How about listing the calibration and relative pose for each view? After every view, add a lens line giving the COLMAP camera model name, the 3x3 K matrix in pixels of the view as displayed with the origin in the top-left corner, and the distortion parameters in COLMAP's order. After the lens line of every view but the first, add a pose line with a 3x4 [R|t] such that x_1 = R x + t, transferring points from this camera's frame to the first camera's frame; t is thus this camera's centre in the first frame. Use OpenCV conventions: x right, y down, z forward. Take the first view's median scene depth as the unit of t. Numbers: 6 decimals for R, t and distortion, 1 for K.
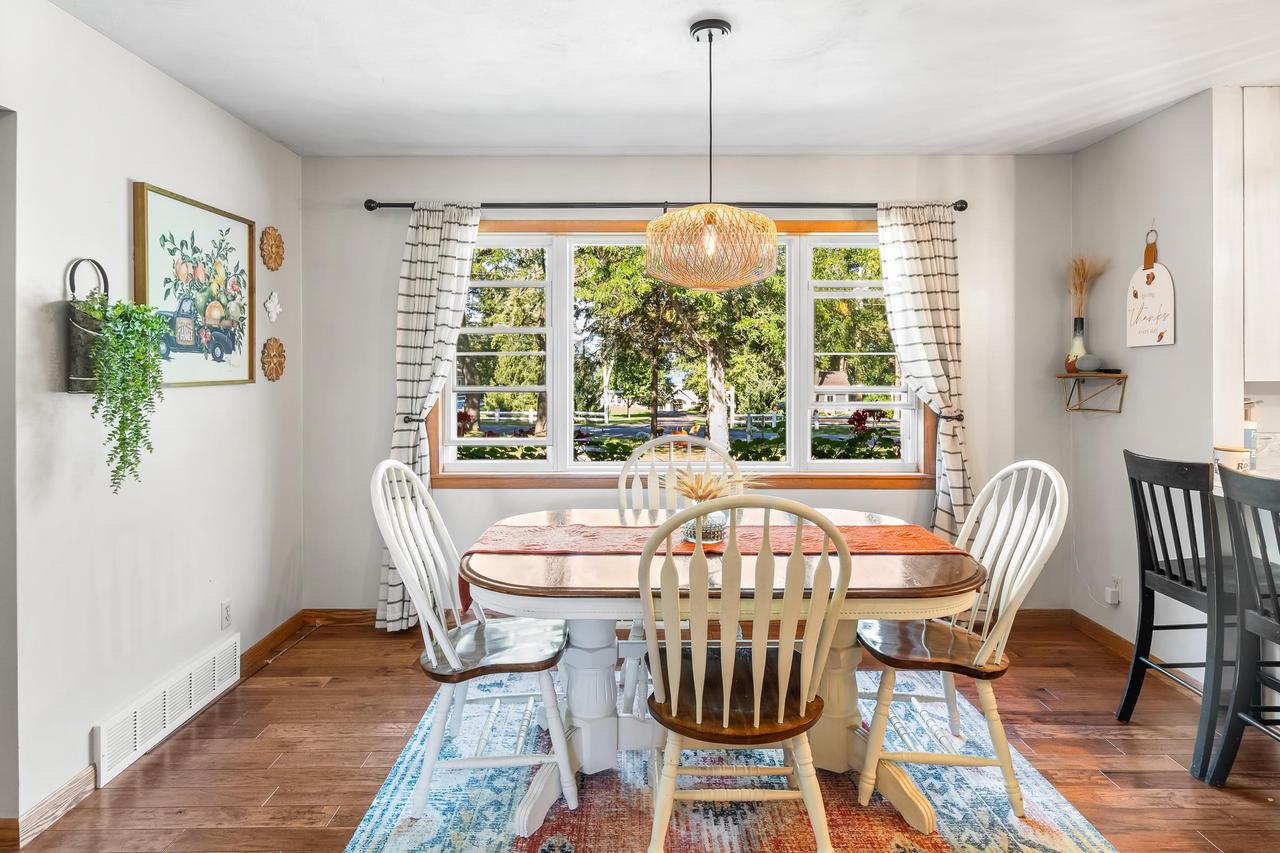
lens RADIAL K [[744.4, 0, 638.6], [0, 744.4, 366.5], [0, 0, 1]] dist [0.001451, 0.023246]
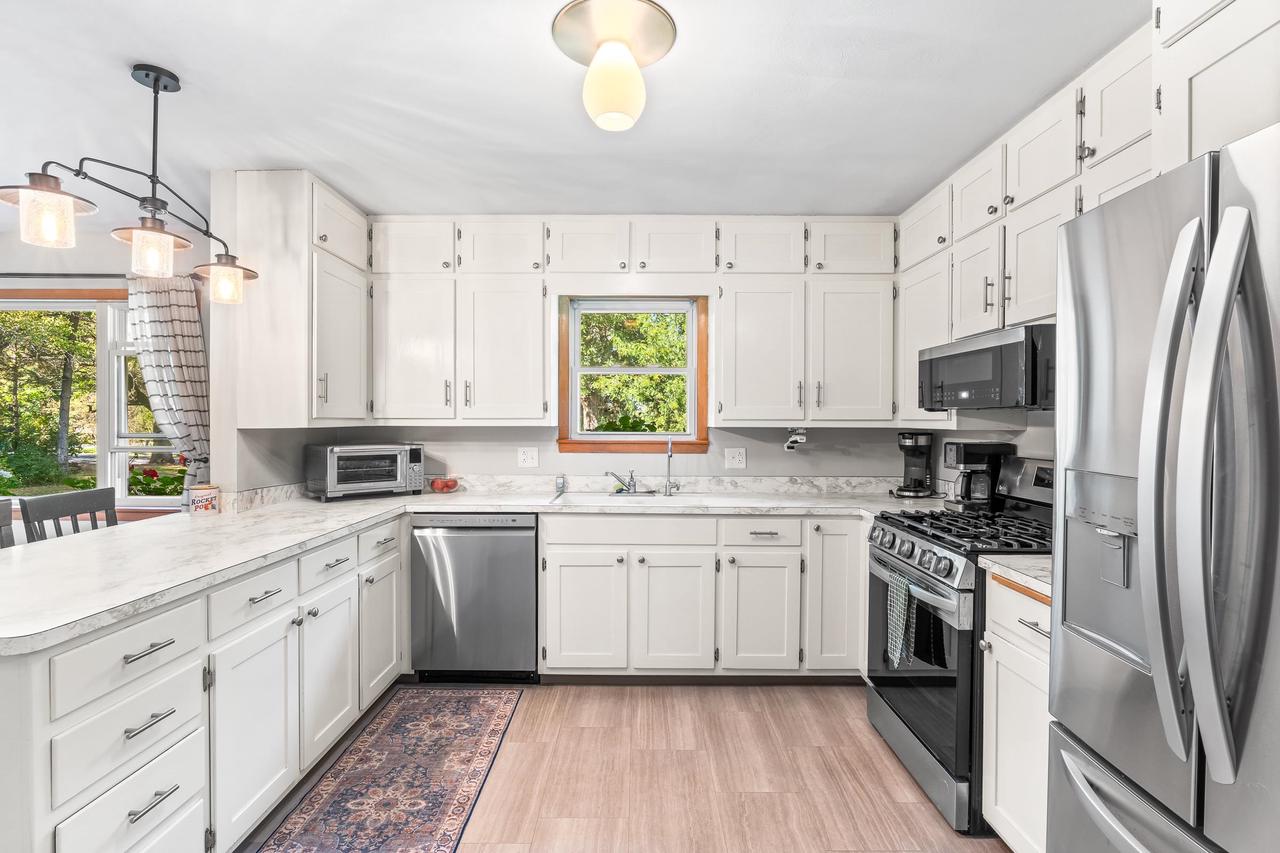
lens RADIAL K [[618.4, 0, 640.0], [0, 618.4, 426.5], [0, 0, 1]] dist [-0.003046, -0.000372]
pose [[0.999947, 0.006488, -0.007944, 1.321891], [-0.006397, 0.999913, 0.011506, 0.001902], [0.008018, -0.011454, 0.999902, 0.058858]]
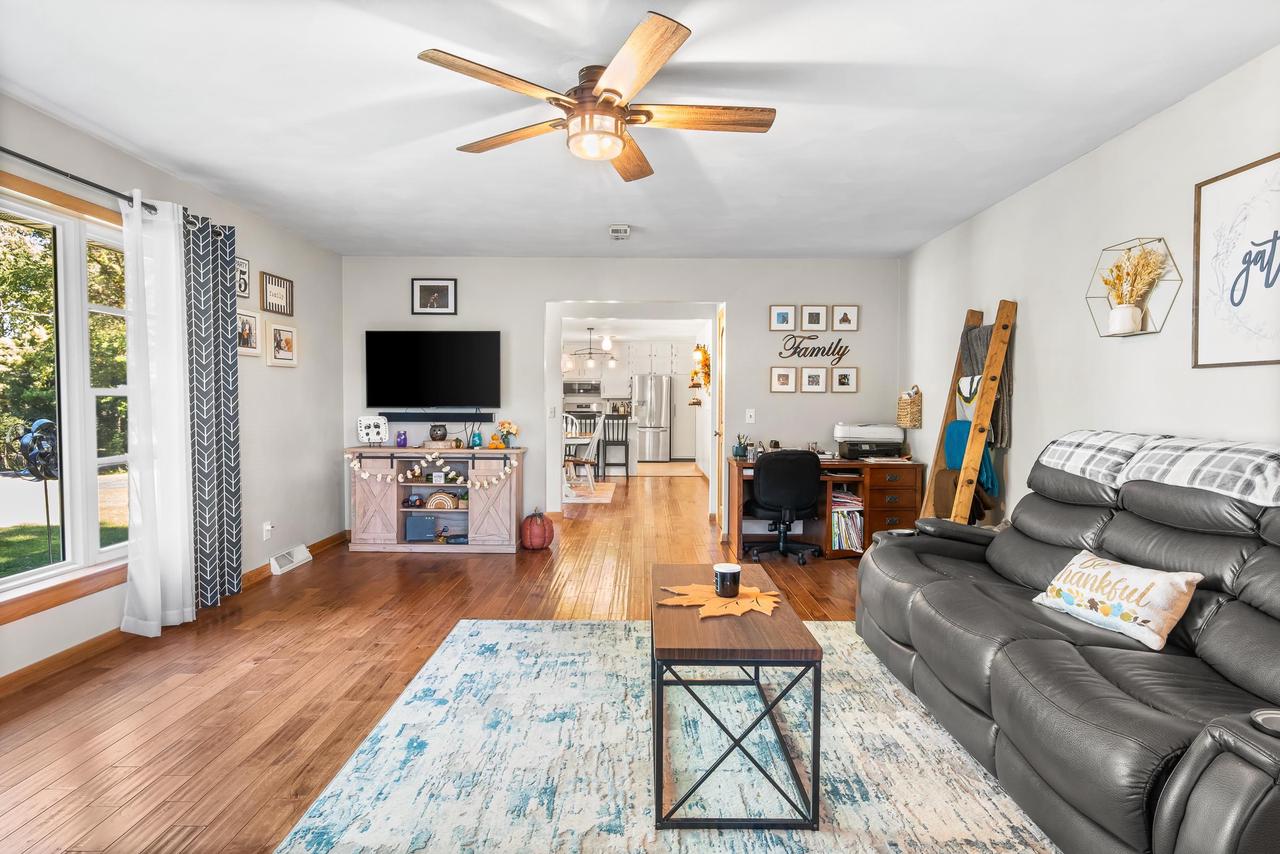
lens RADIAL K [[705.6, 0, 640.0], [0, 705.6, 427.0], [0, 0, 1]] dist [0.000828, 0.000406]
pose [[0.006711, -0.033028, 0.999432, -2.902190], [-0.001979, 0.999452, 0.033042, 0.051535], [-0.999976, -0.002200, 0.006642, 0.395928]]
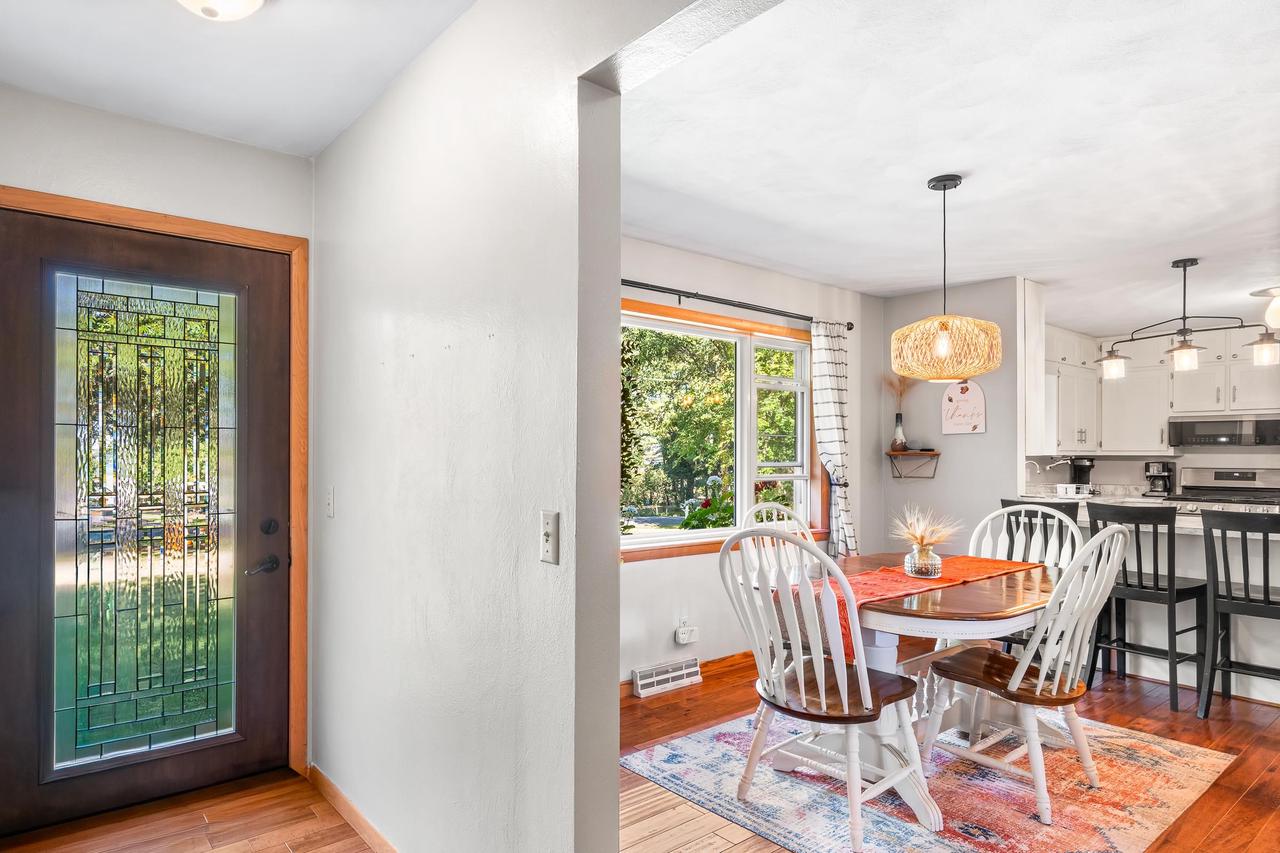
lens RADIAL K [[748.0, 0, 597.1], [0, 748.0, 451.6], [0, 0, 1]] dist [0.002021, 0.002459]
pose [[0.782536, 0.007643, 0.622559, -0.893915], [-0.004895, 0.999969, -0.006124, 0.023615], [-0.622587, 0.001745, 0.782549, 0.272669]]
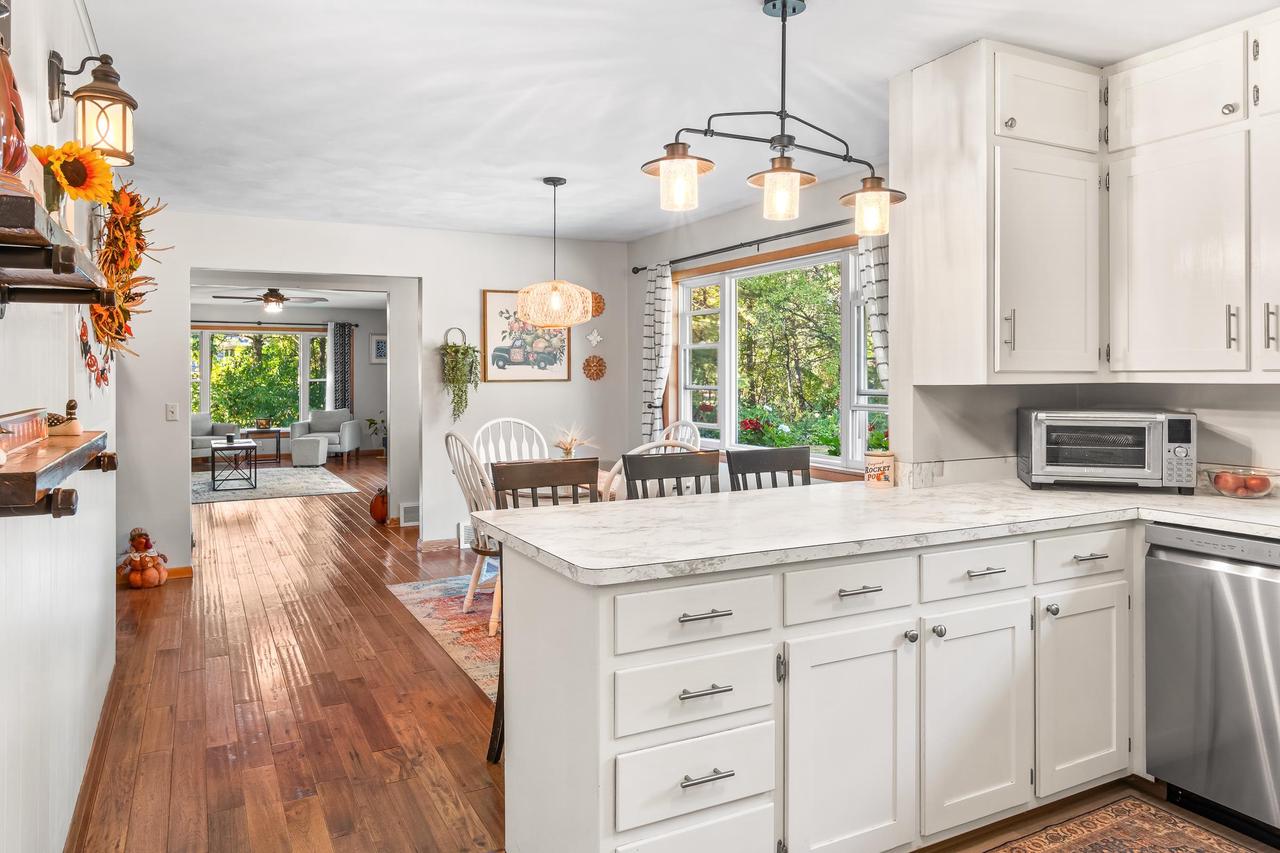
lens RADIAL K [[850.8, 0, 637.4], [0, 850.8, 374.5], [0, 0, 1]] dist [0.005023, 0.003020]
pose [[0.459436, -0.000129, -0.888211, 1.470101], [0.002933, 0.999995, 0.001372, 0.003891], [0.888206, -0.003235, 0.459434, 0.193449]]
